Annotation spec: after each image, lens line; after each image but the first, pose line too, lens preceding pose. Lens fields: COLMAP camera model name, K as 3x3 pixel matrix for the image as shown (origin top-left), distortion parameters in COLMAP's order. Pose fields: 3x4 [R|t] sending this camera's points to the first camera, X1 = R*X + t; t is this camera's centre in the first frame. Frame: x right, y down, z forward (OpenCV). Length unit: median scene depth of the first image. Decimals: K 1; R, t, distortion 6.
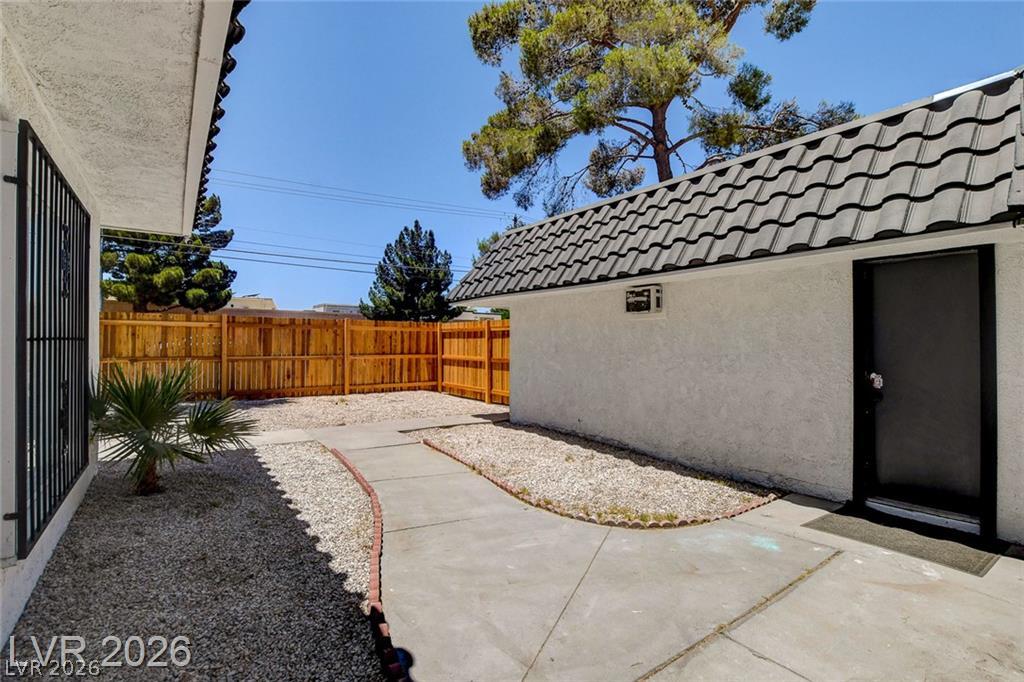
lens RADIAL K [[474.4, 0, 525.7], [0, 474.4, 342.3], [0, 0, 1]] dist [-0.033253, 0.000460]
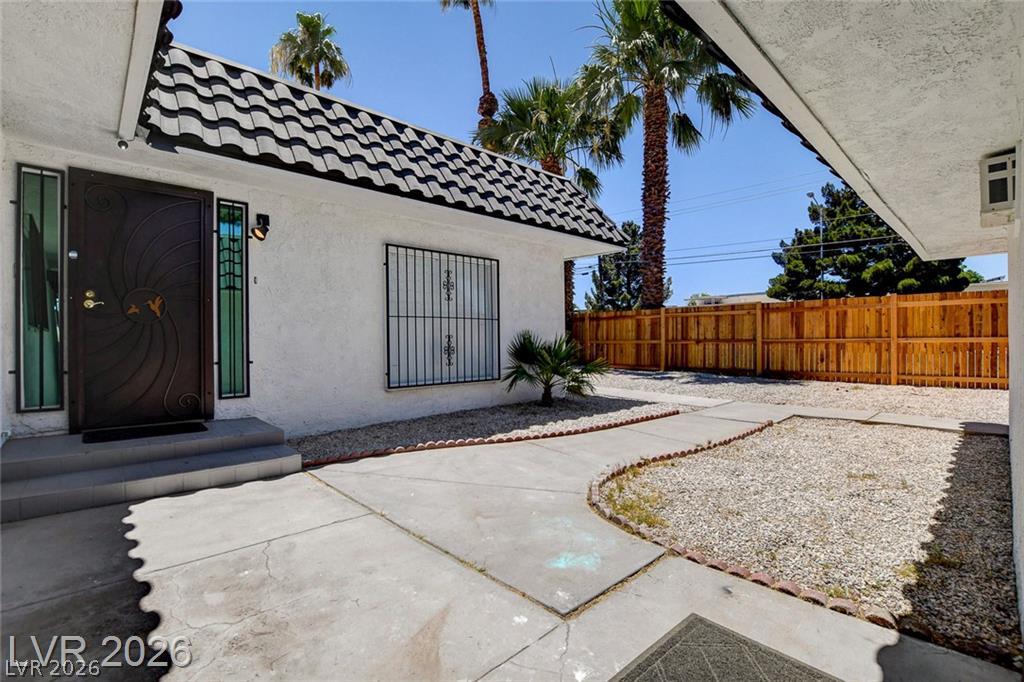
lens RADIAL K [[474.4, 0, 525.7], [0, 474.4, 342.3], [0, 0, 1]] dist [-0.033253, 0.000460]
pose [[0.123707, -0.007764, -0.992288, 0.389144], [0.012118, 0.999907, -0.006312, 0.035554], [0.992245, -0.011243, 0.123789, 0.275901]]
